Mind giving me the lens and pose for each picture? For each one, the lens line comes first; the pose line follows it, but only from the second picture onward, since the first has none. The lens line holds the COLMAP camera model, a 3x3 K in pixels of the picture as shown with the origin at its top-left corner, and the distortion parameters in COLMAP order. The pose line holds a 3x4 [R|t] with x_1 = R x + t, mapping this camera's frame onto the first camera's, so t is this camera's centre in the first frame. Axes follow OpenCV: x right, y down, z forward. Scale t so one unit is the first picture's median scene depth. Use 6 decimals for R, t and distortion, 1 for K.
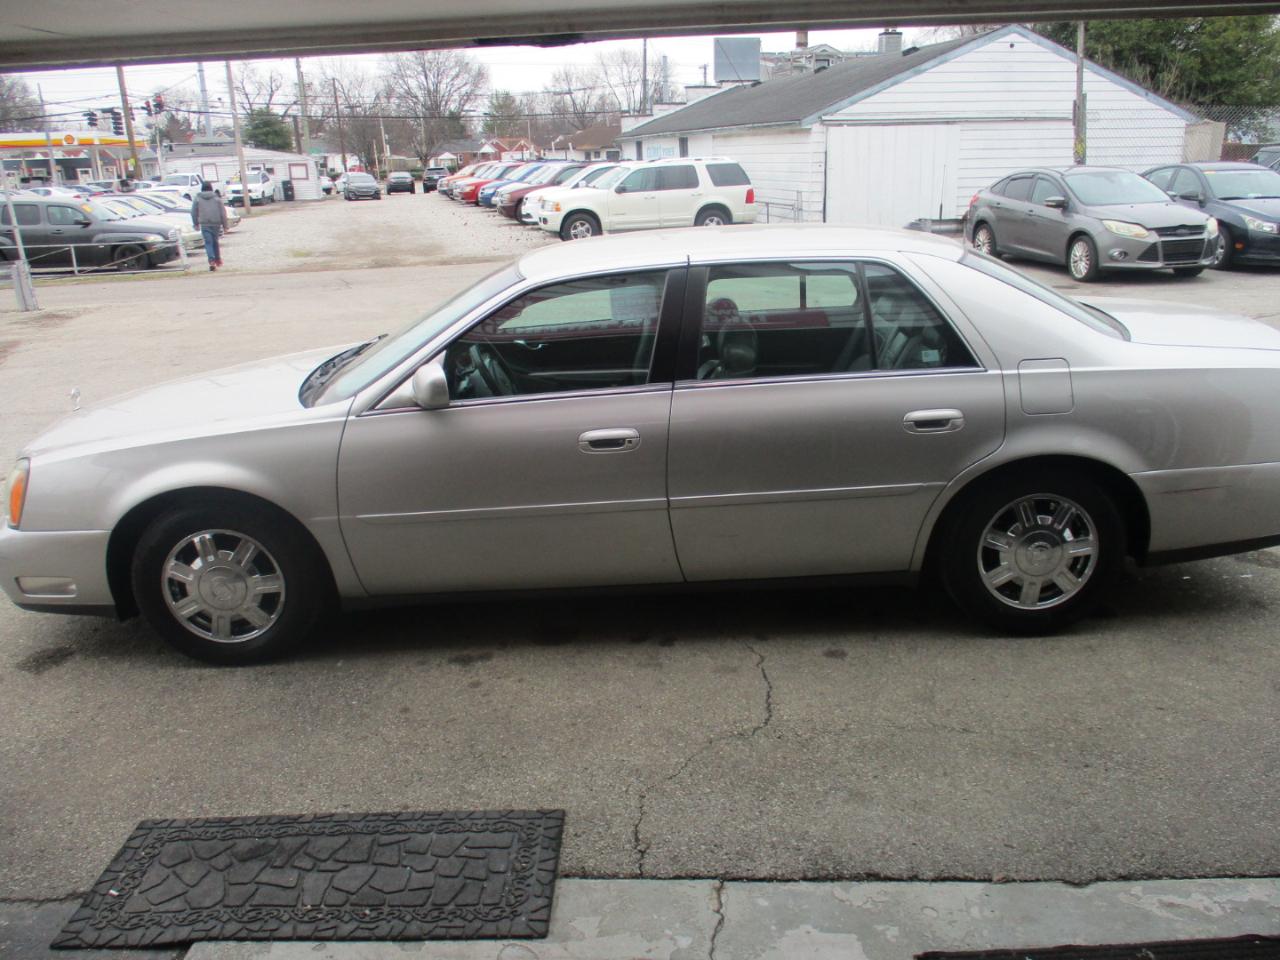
lens RADIAL K [[1067.7, 0, 637.9], [0, 1067.7, 487.2], [0, 0, 1]] dist [-0.027064, 0.002122]
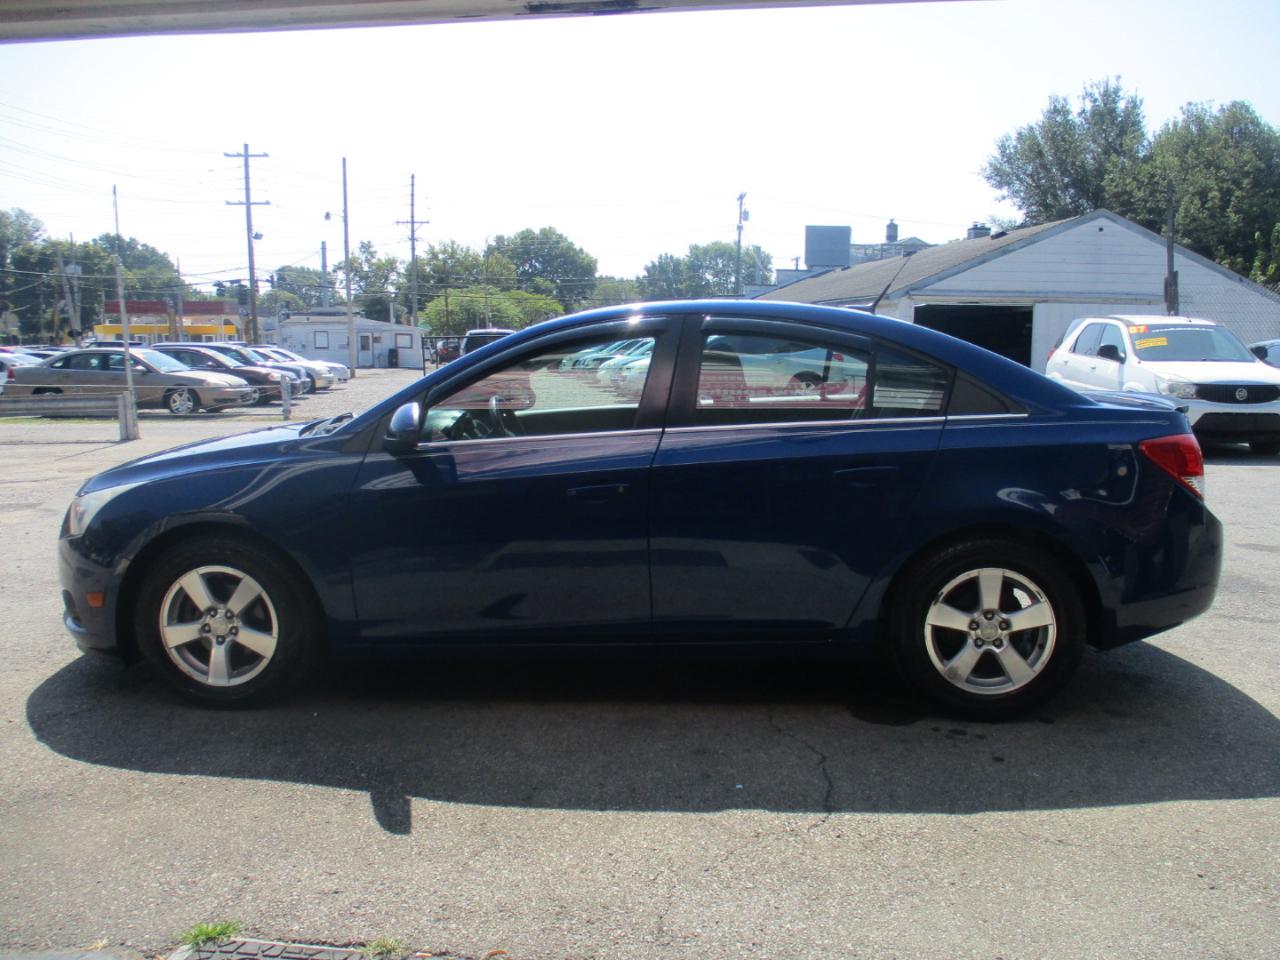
lens RADIAL K [[1067.7, 0, 637.7], [0, 1067.7, 483.2], [0, 0, 1]] dist [-0.027064, 0.002122]
pose [[0.995907, 0.041880, -0.080091, 0.025570], [-0.054815, 0.984463, -0.166819, 0.095722], [0.071860, 0.170527, 0.982729, 0.091518]]
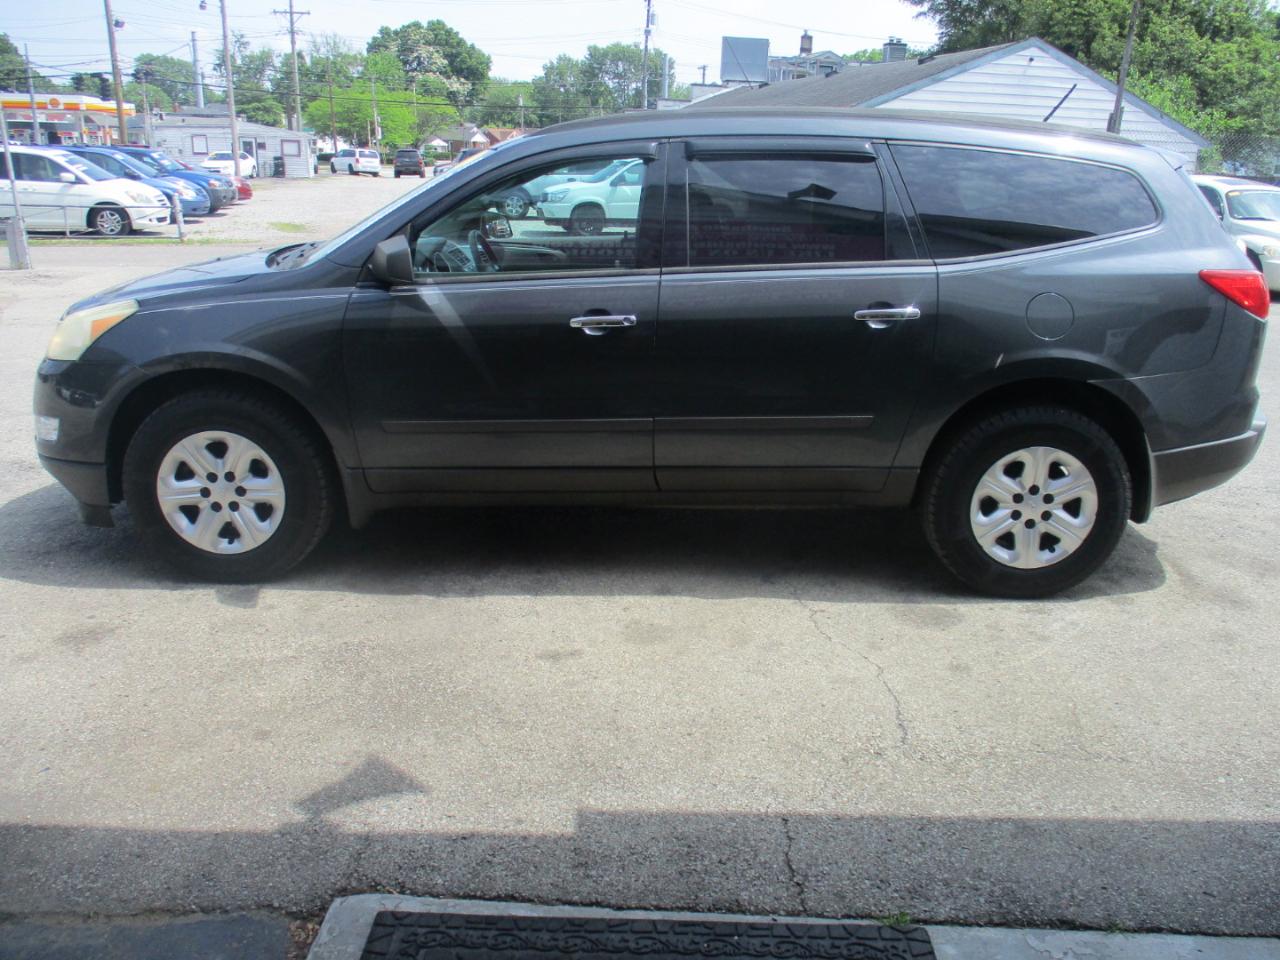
lens RADIAL K [[1067.7, 0, 640.7], [0, 1067.7, 493.5], [0, 0, 1]] dist [-0.027064, 0.002122]
pose [[0.998344, 0.050520, 0.027524, -0.127189], [-0.050699, 0.998697, 0.005843, 0.014287], [-0.027193, -0.007229, 0.999604, 0.091735]]
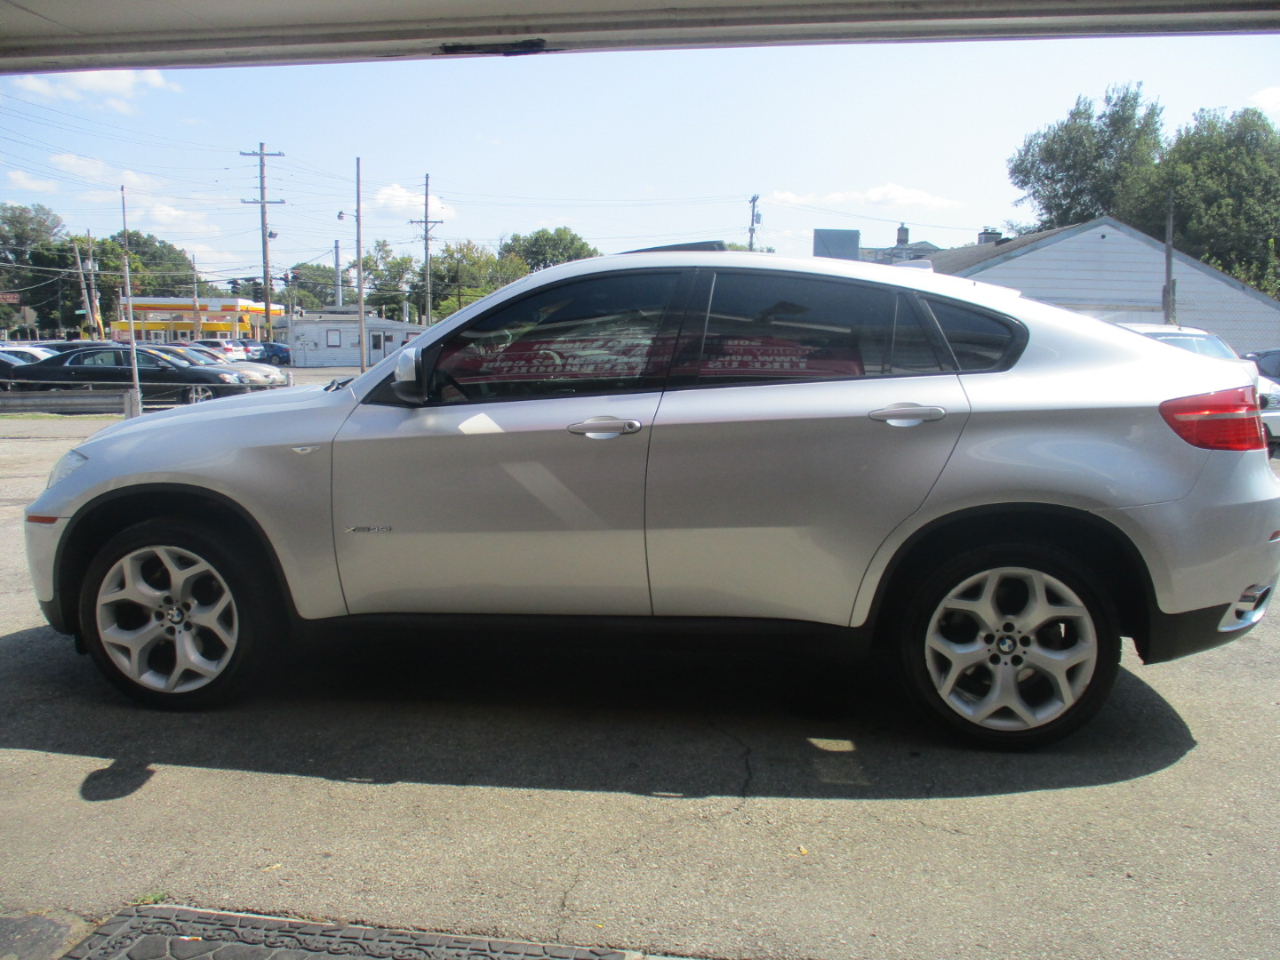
lens RADIAL K [[1067.7, 0, 636.5], [0, 1067.7, 479.7], [0, 0, 1]] dist [-0.027064, 0.002122]
pose [[0.994343, 0.052382, -0.092403, 0.095846], [-0.067586, 0.983129, -0.169972, 0.096701], [0.081941, 0.175255, 0.981107, 0.048379]]
